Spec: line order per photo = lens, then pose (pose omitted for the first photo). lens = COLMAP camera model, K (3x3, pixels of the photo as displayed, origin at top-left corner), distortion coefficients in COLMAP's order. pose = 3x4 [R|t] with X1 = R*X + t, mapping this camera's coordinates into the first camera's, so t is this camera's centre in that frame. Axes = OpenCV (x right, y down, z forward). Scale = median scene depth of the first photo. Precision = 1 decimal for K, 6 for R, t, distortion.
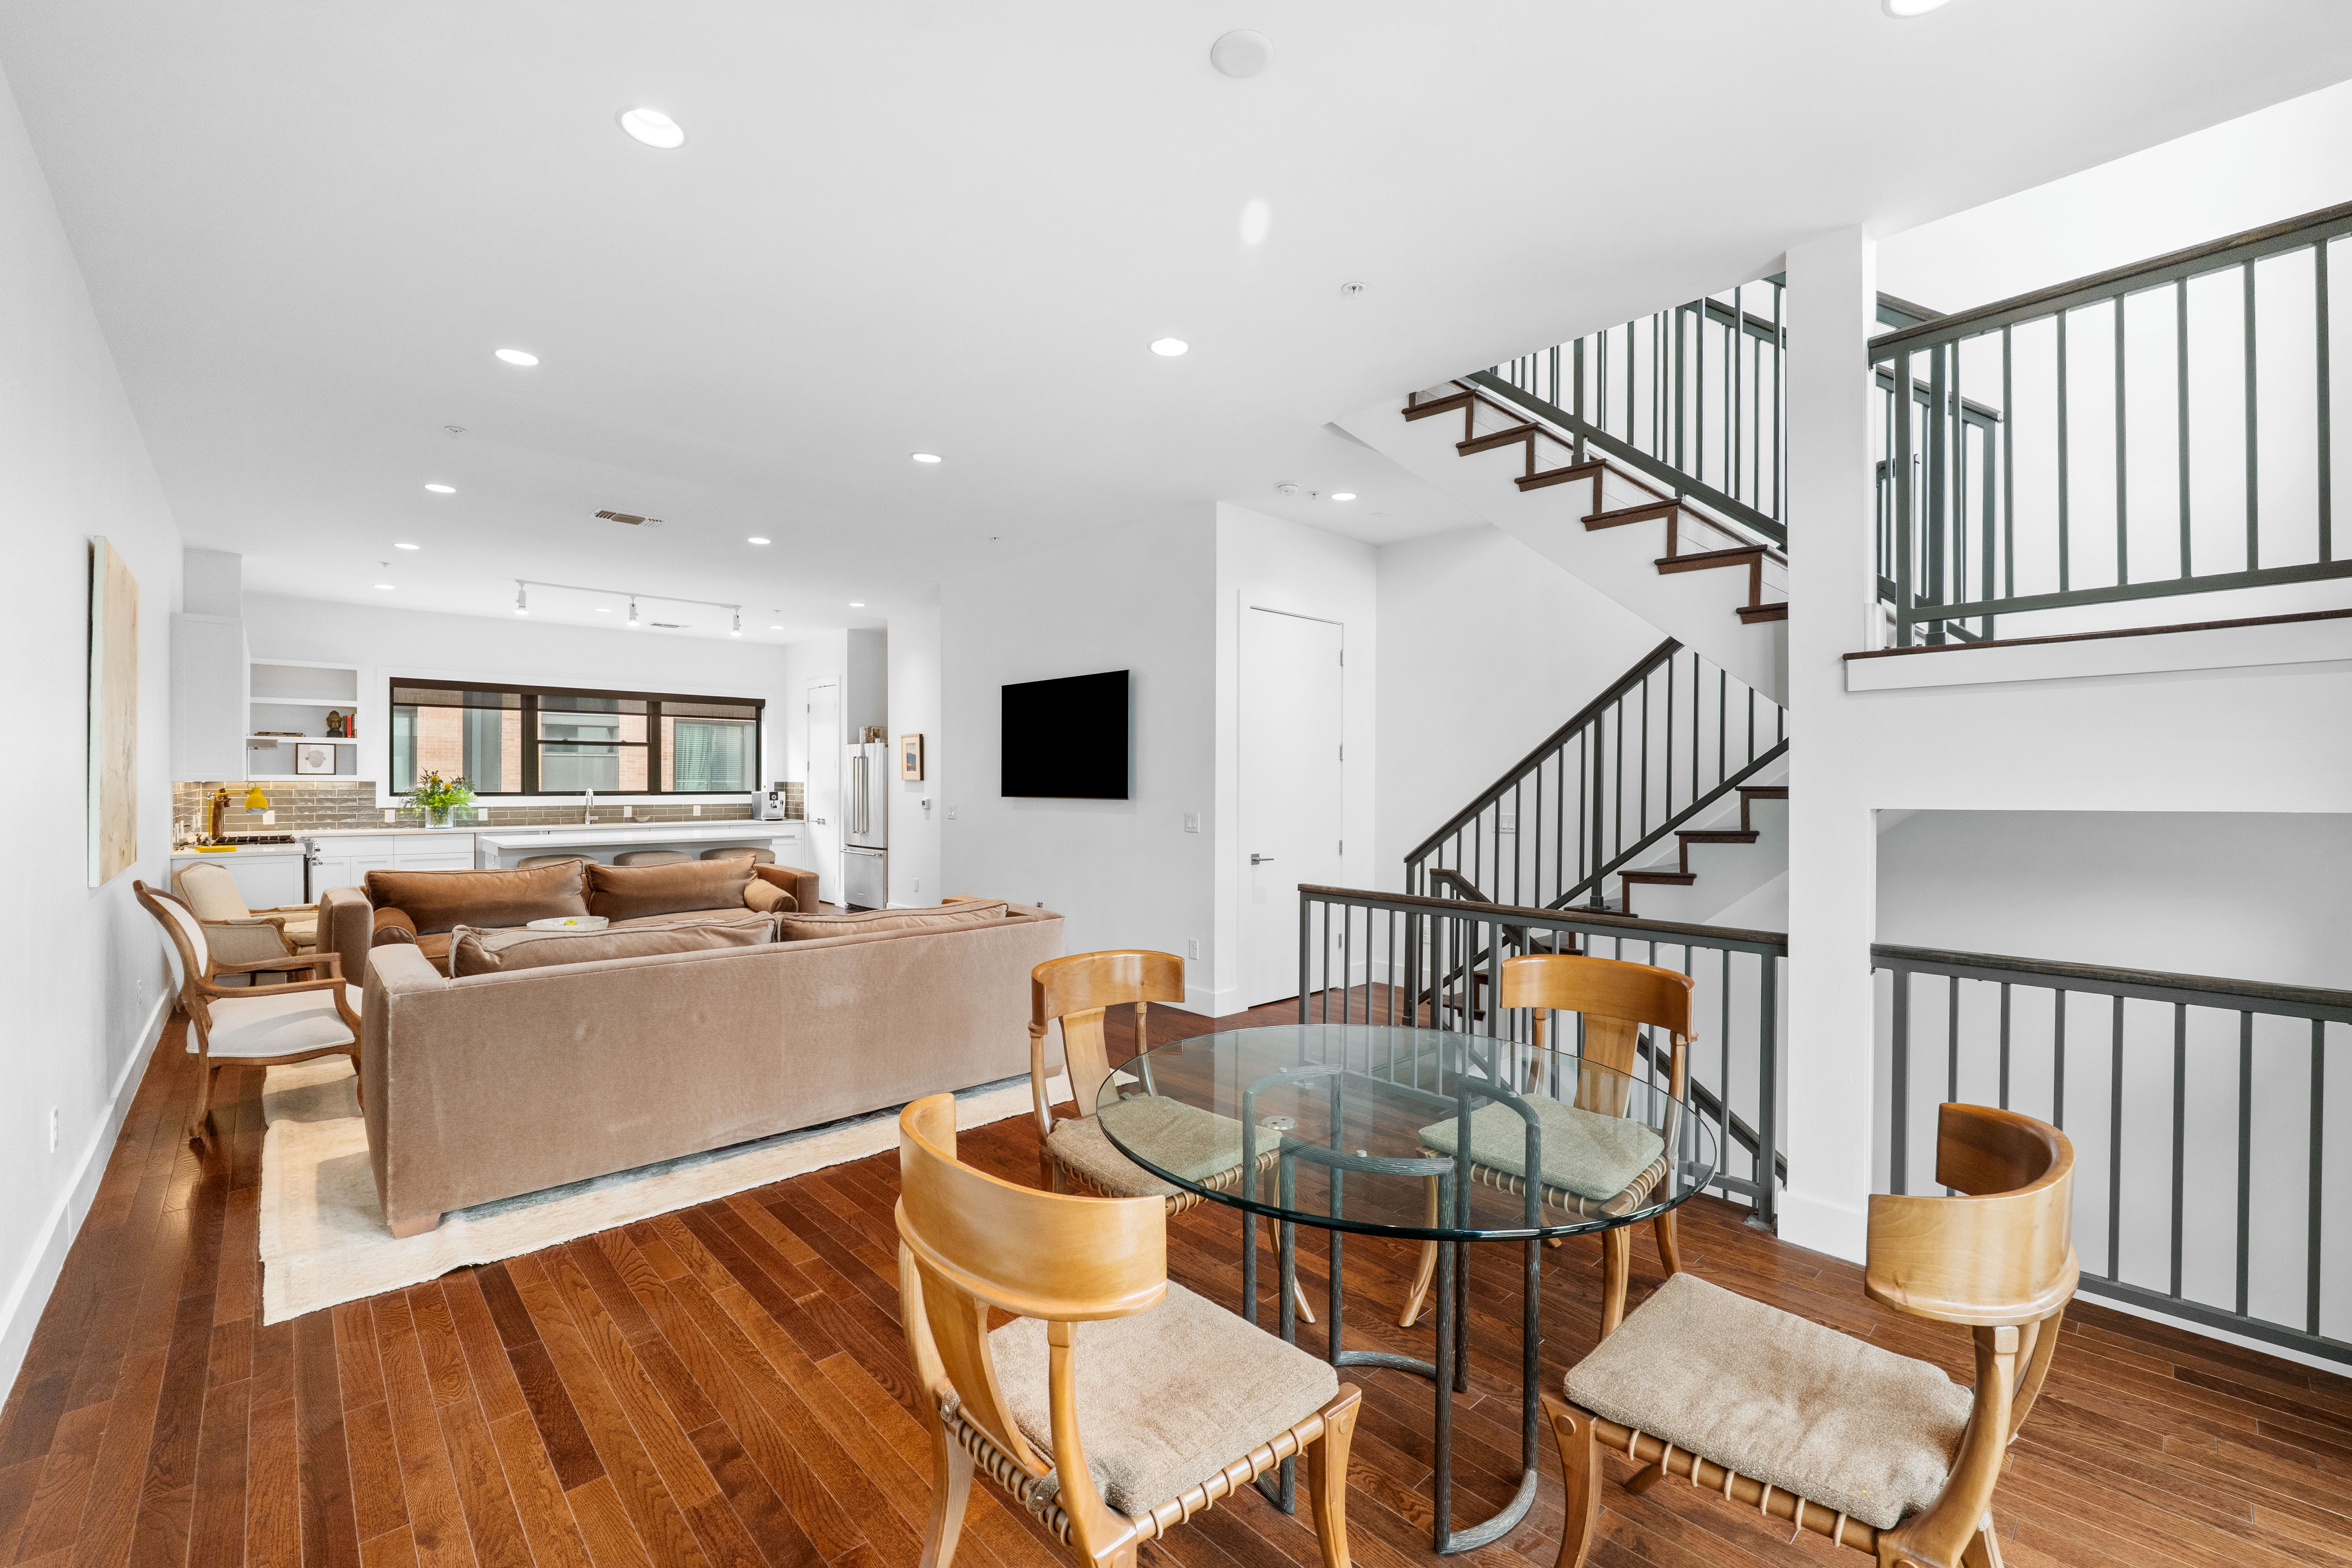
lens RADIAL K [[957.0, 0, 1166.9], [0, 957.0, 780.4], [0, 0, 1]] dist [-0.009557, 0.000138]
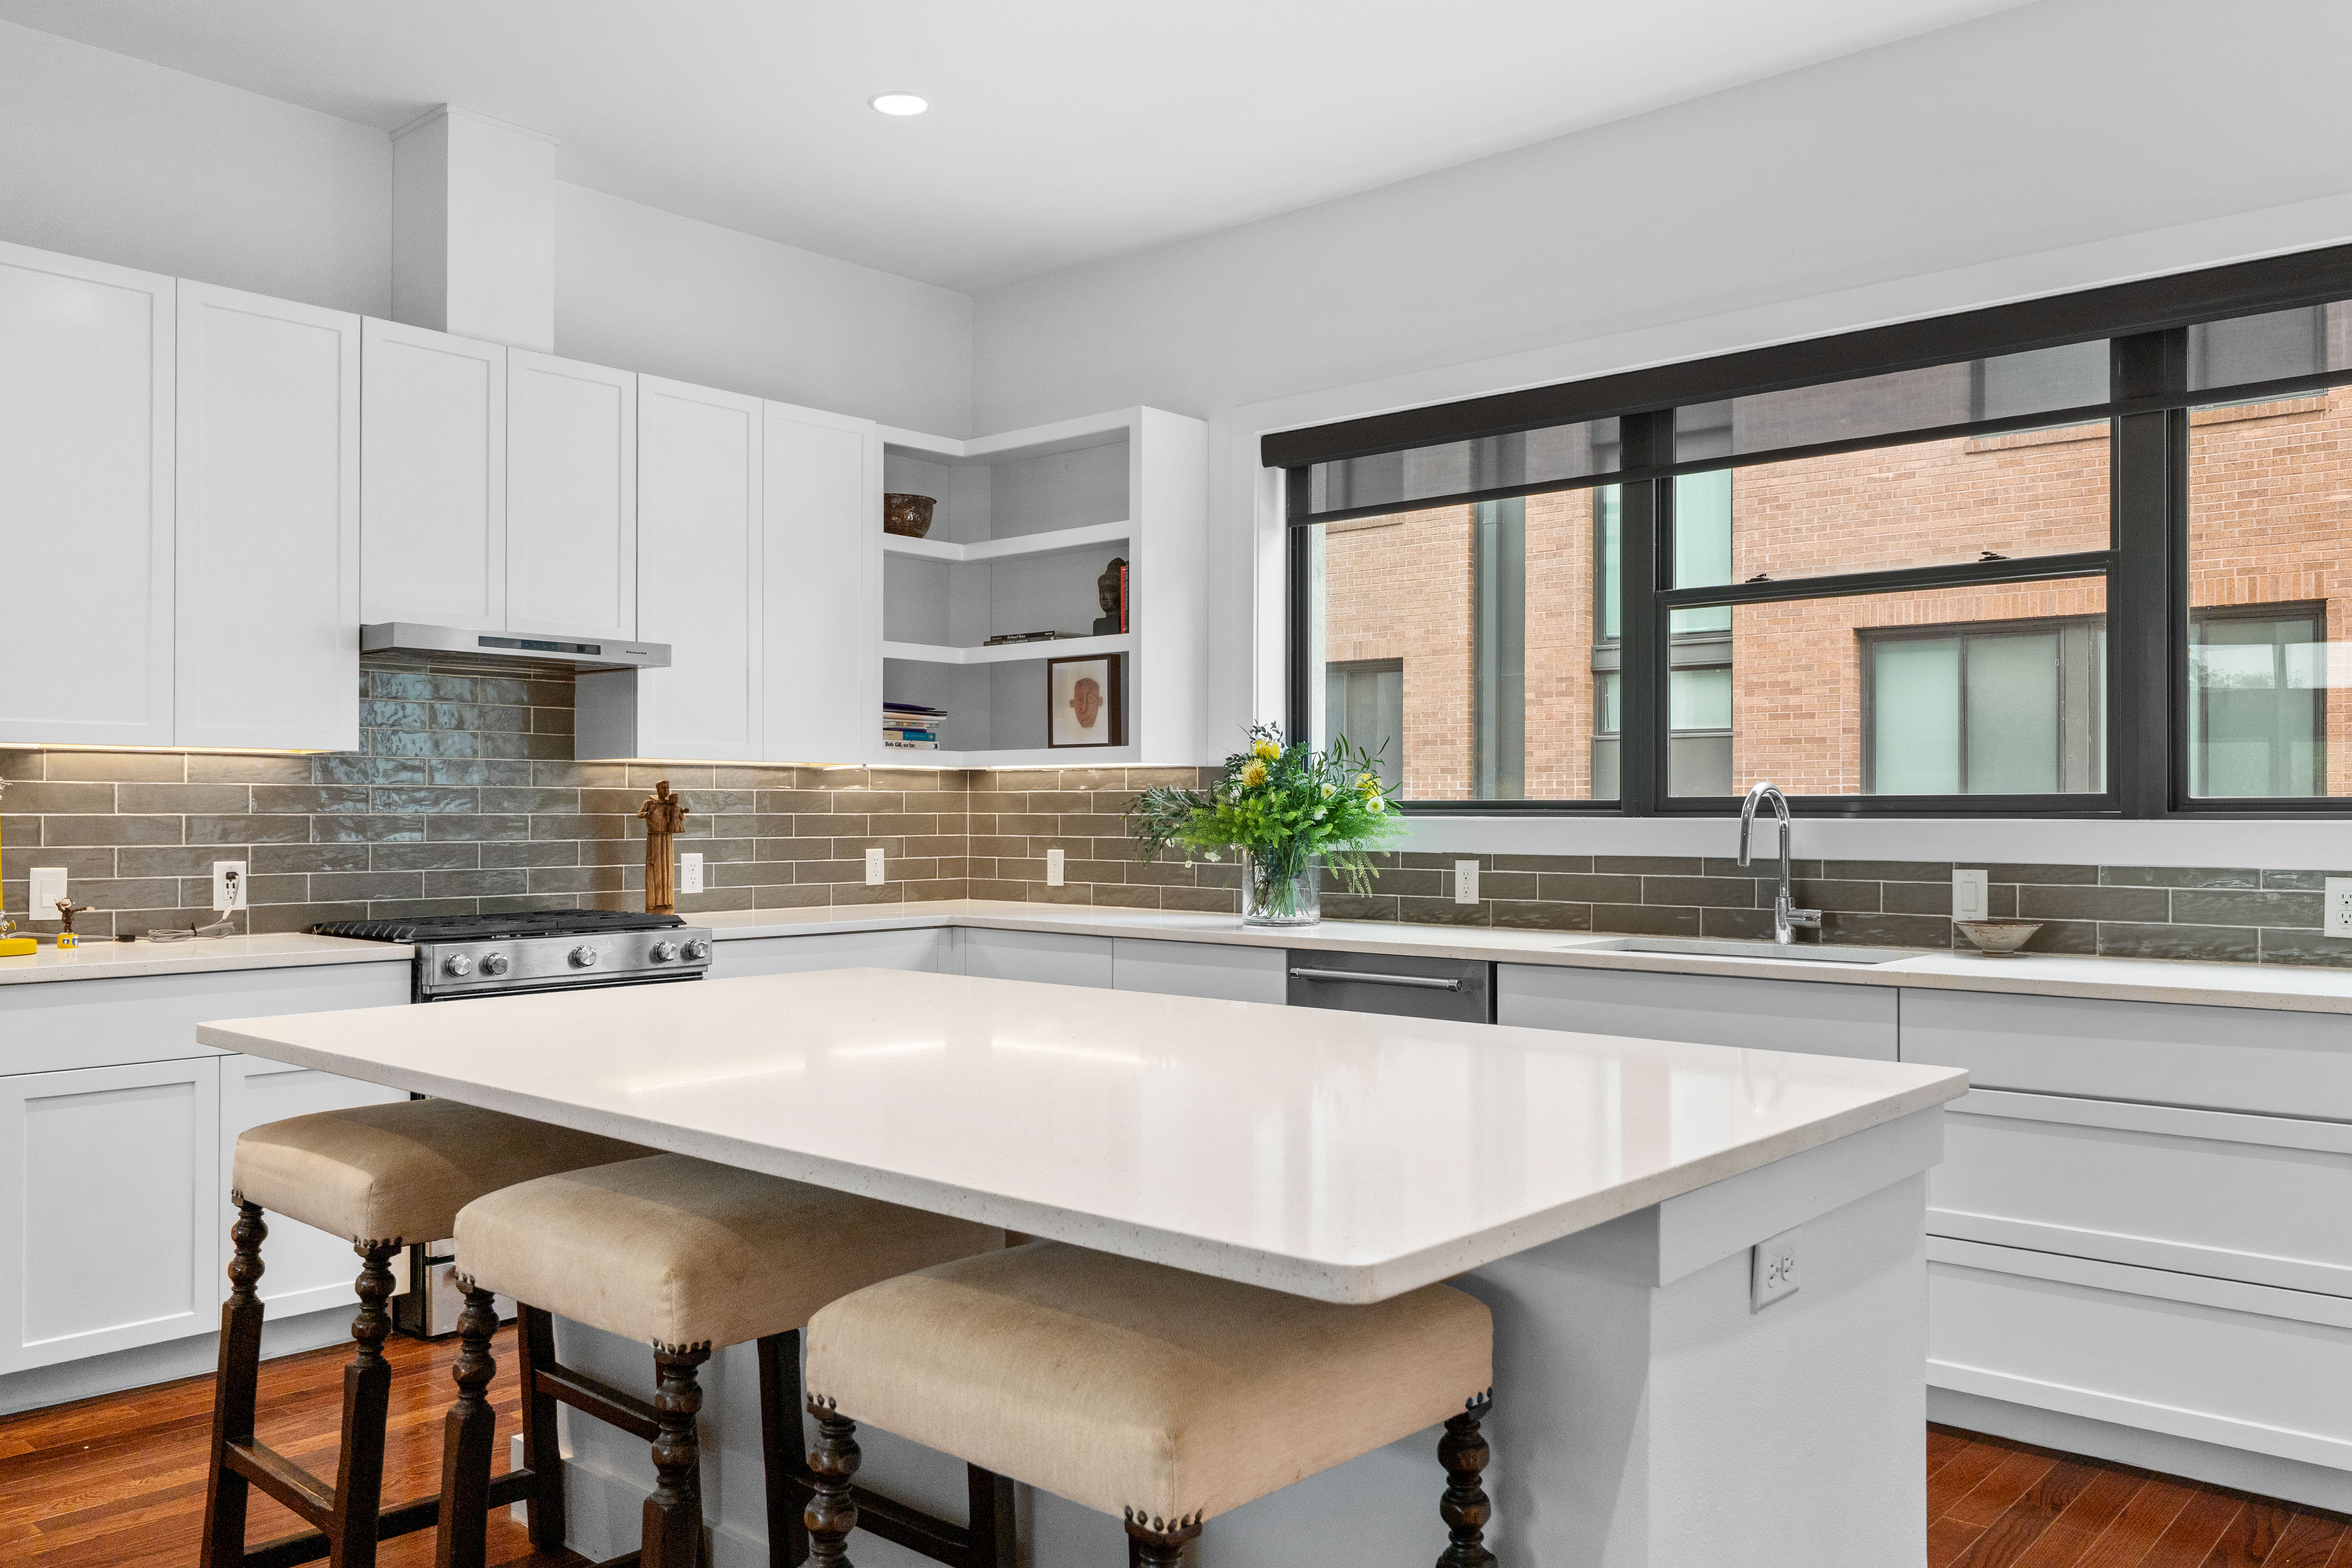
lens RADIAL K [[1797.4, 0, 1175.1], [0, 1797.4, 814.9], [0, 0, 1]] dist [-0.008114, -0.003284]
pose [[0.090412, -0.001302, -0.995904, -0.223283], [0.001411, 0.999998, -0.001179, 0.017737], [0.995903, -0.001299, 0.090413, 0.903925]]
